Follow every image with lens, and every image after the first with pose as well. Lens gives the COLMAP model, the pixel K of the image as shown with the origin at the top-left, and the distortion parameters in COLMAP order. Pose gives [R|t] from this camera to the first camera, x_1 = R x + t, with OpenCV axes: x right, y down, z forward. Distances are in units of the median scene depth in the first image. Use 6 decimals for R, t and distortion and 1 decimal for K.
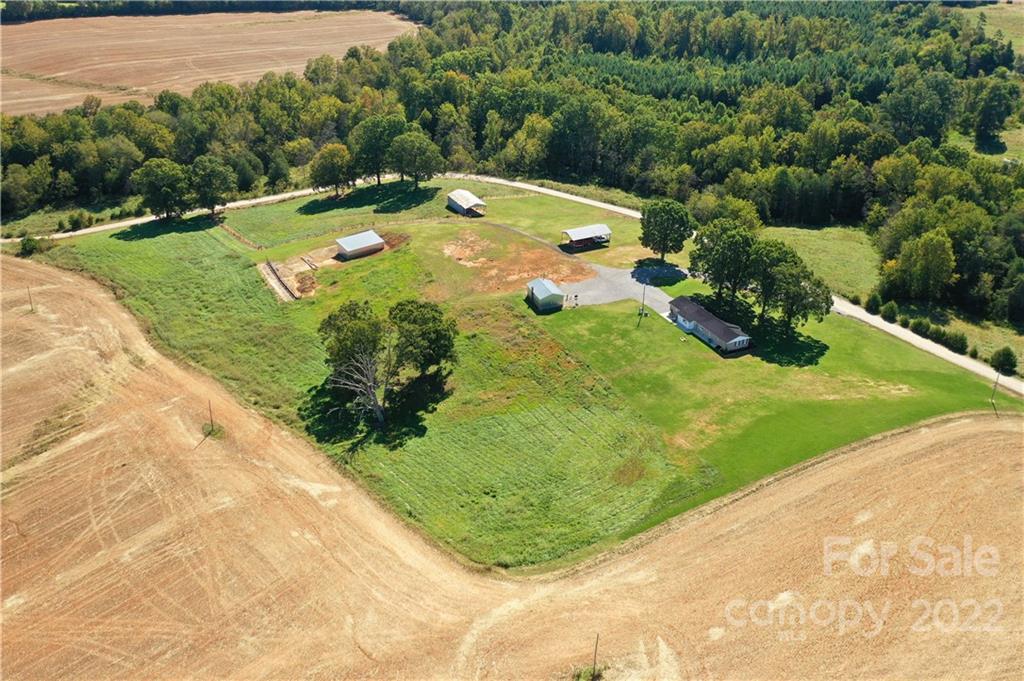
lens RADIAL K [[958.6, 0, 512.2], [0, 958.6, 340.1], [0, 0, 1]] dist [-0.004612, 0.000000]
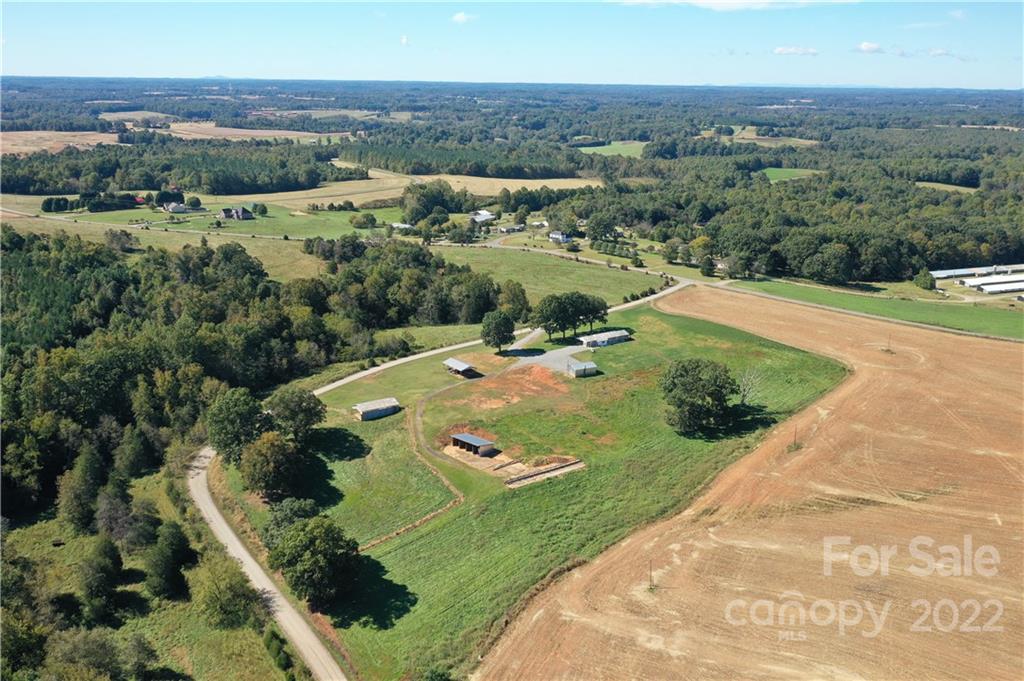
lens RADIAL K [[958.6, 0, 509.7], [0, 958.6, 345.3], [0, 0, 1]] dist [-0.004612, 0.000000]
pose [[-0.143329, -0.272911, 0.951303, -1.230446], [0.457017, 0.834349, 0.308216, -0.535359], [-0.877834, 0.478938, 0.005138, 0.974907]]
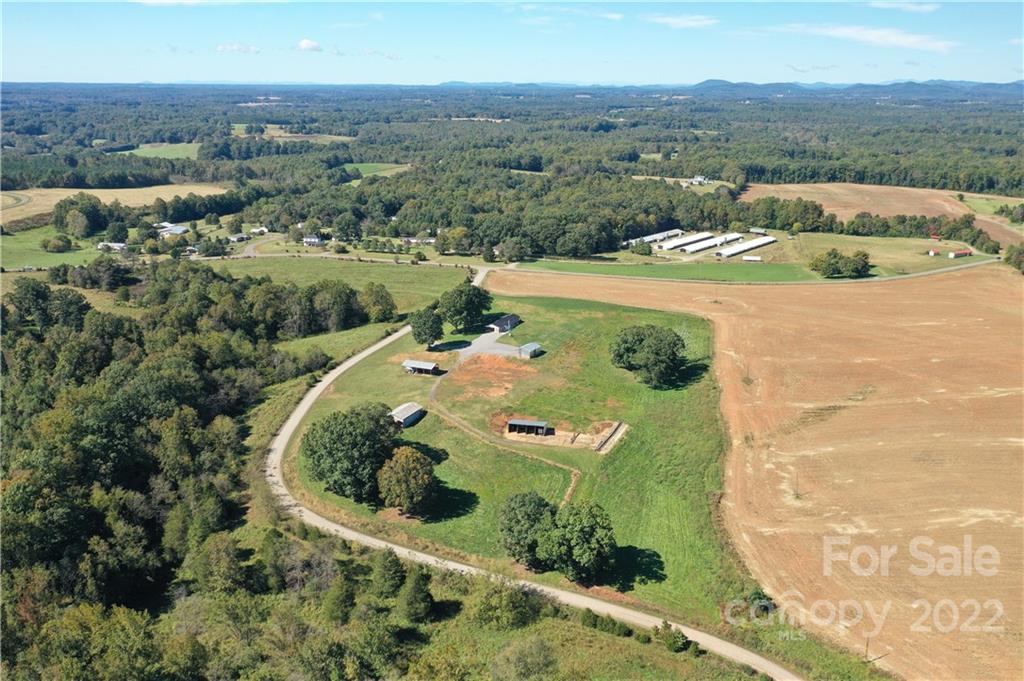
lens RADIAL K [[958.6, 0, 509.9], [0, 958.6, 336.7], [0, 0, 1]] dist [-0.004612, 0.000000]
pose [[-0.641580, -0.208662, 0.738130, -1.037930], [0.351519, 0.775314, 0.524712, -0.847345], [-0.681770, 0.596111, -0.424077, 1.542775]]
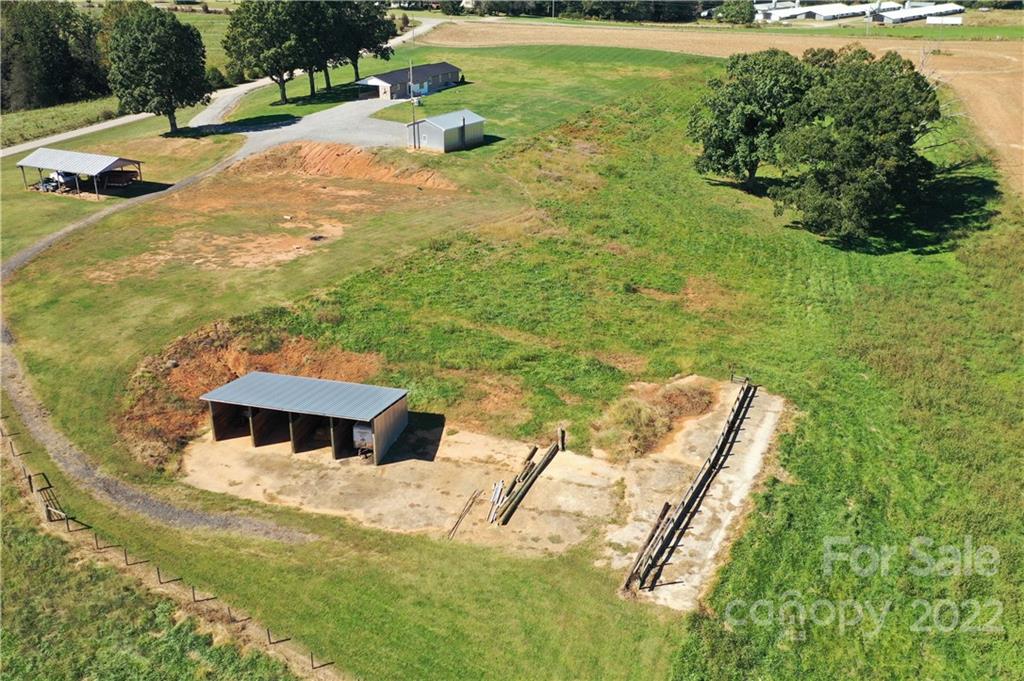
lens RADIAL K [[958.6, 0, 508.8], [0, 958.6, 339.2], [0, 0, 1]] dist [-0.004612, 0.000000]
pose [[-0.597475, -0.313856, 0.737915, -0.385658], [0.374866, 0.704161, 0.603020, -0.254705], [-0.708872, 0.636908, -0.303064, 1.103233]]
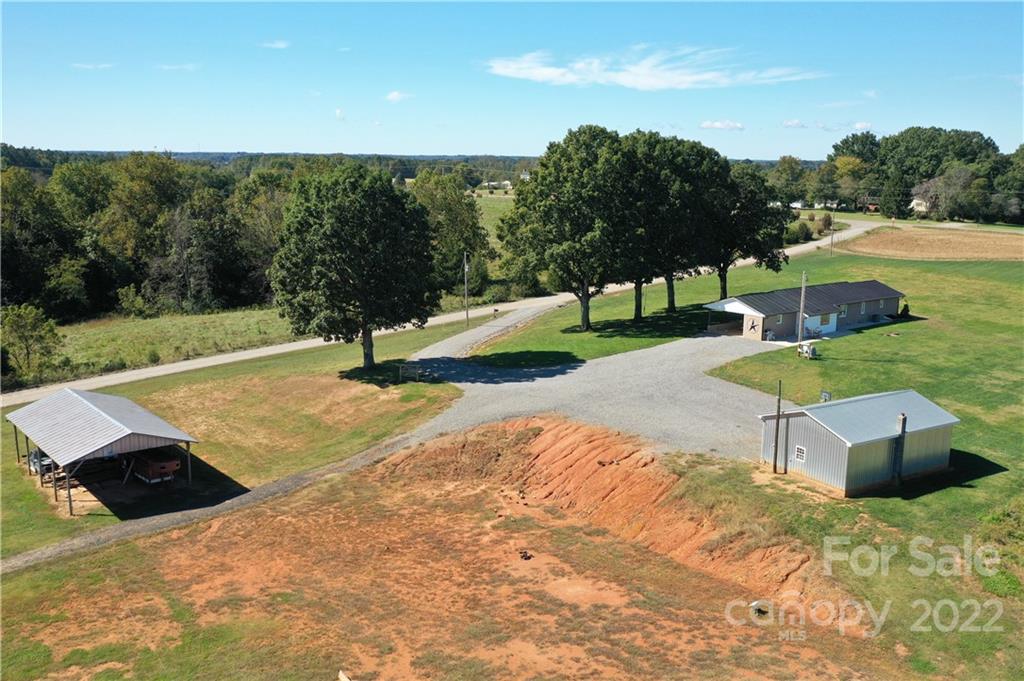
lens RADIAL K [[958.6, 0, 504.3], [0, 958.6, 340.5], [0, 0, 1]] dist [-0.004612, 0.000000]
pose [[-0.196935, -0.192474, 0.961338, -0.153482], [0.454586, 0.850842, 0.263475, -0.154443], [-0.868659, 0.488898, -0.080065, 0.982837]]
